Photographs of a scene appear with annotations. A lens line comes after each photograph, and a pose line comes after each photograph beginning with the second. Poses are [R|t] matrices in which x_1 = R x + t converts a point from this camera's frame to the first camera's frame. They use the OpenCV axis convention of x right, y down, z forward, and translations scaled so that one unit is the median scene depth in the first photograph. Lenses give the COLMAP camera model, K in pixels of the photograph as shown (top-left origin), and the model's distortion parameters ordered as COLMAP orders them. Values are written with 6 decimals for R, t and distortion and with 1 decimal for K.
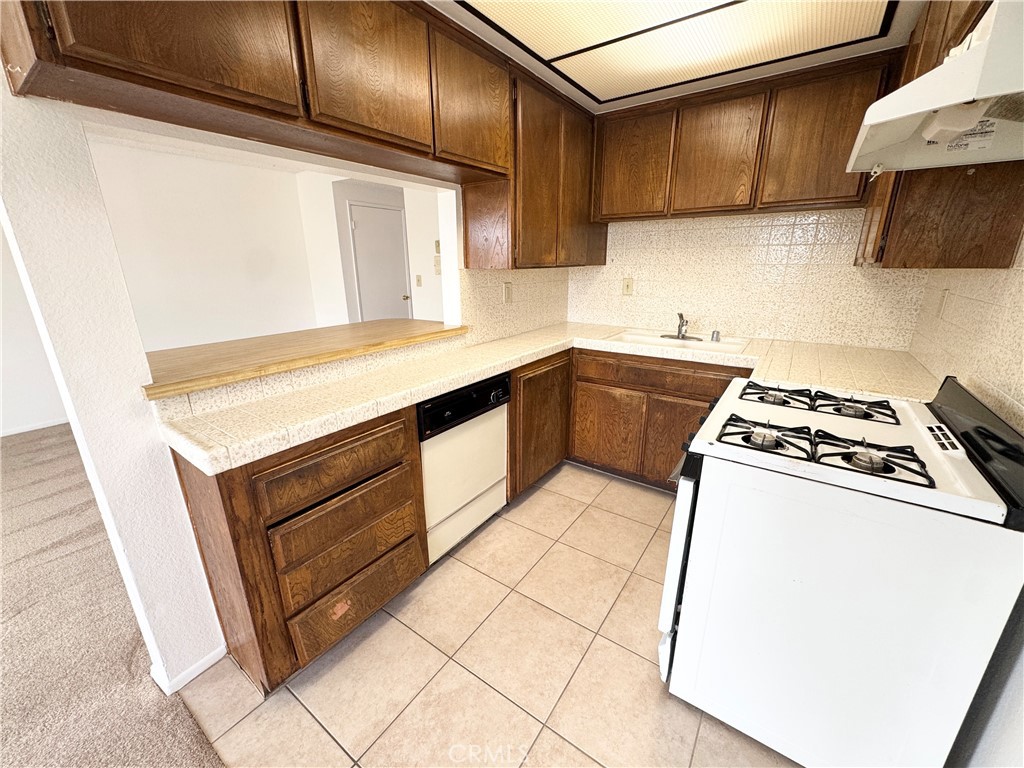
lens RADIAL K [[413.3, 0, 514.6], [0, 413.3, 384.8], [0, 0, 1]] dist [-0.001530, 0.000204]
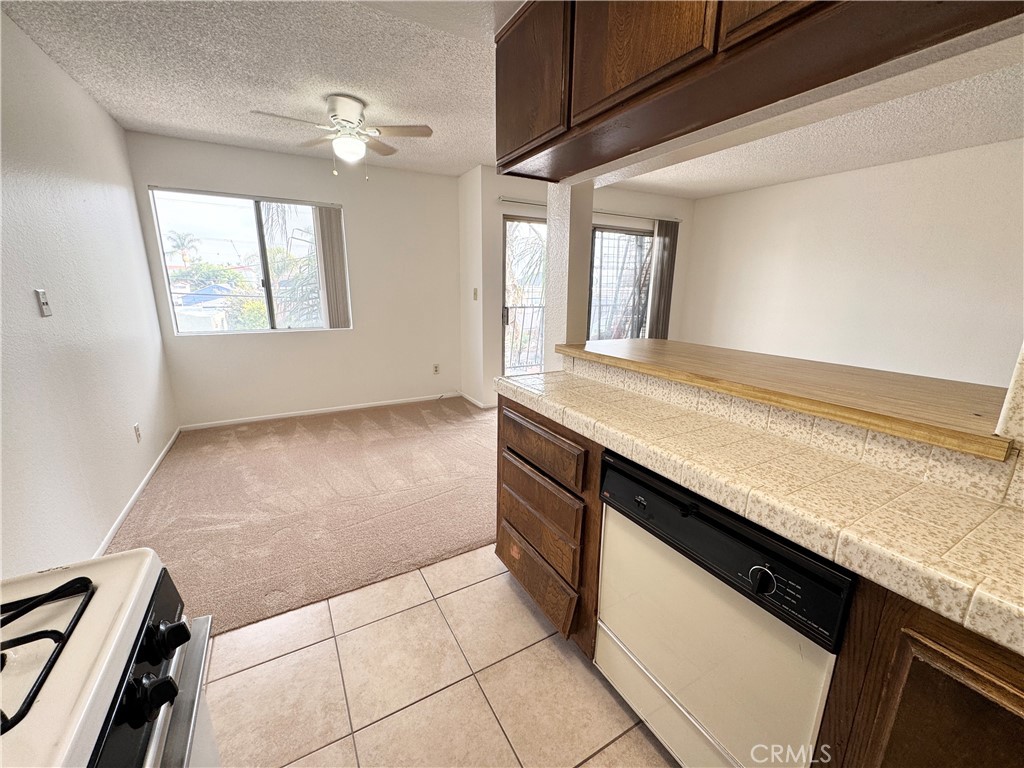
lens RADIAL K [[413.3, 0, 514.6], [0, 413.3, 385.5], [0, 0, 1]] dist [-0.001530, 0.000204]
pose [[-0.437220, 0.209966, -0.874502, 0.473668], [-0.266868, 0.898282, 0.349100, -0.276946], [0.858848, 0.386010, -0.336714, 1.097000]]
